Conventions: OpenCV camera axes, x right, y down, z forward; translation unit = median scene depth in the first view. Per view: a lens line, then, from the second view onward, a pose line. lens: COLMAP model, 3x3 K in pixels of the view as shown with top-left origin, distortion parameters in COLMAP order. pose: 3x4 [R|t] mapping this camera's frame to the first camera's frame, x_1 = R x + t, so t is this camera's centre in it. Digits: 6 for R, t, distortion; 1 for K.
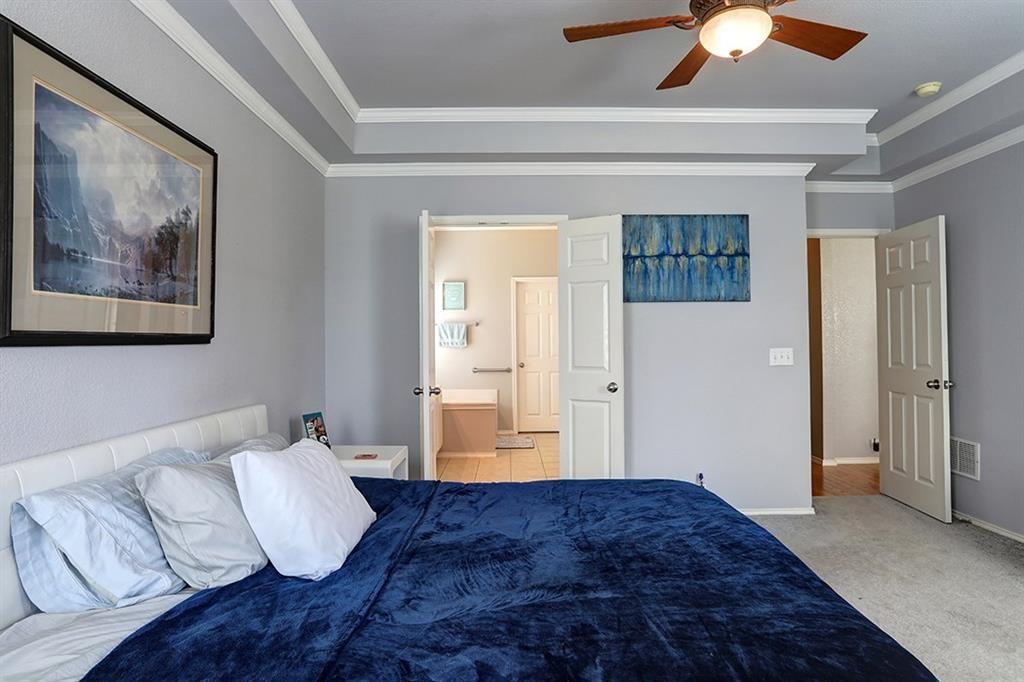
lens RADIAL K [[594.7, 0, 512.0], [0, 594.7, 339.6], [0, 0, 1]] dist [-0.035277, 0.012384]
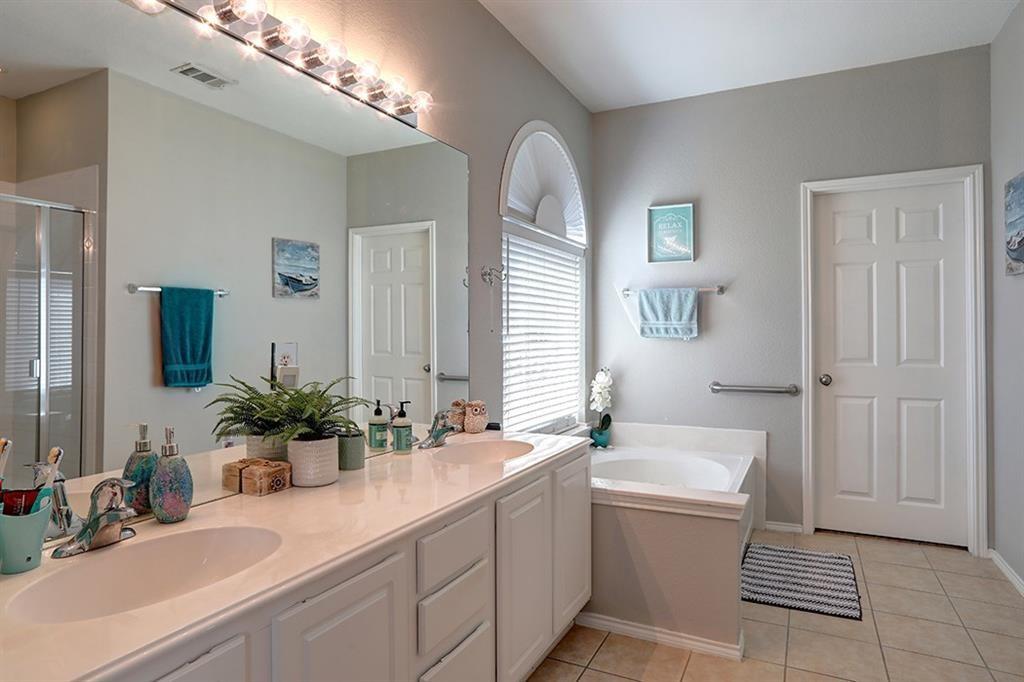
lens RADIAL K [[594.7, 0, 516.5], [0, 594.7, 333.8], [0, 0, 1]] dist [-0.035277, 0.012384]
pose [[0.893986, 0.007233, -0.448037, 0.006805], [-0.003311, 0.999949, 0.009535, 0.005267], [0.448083, -0.007041, 0.893964, 0.509374]]
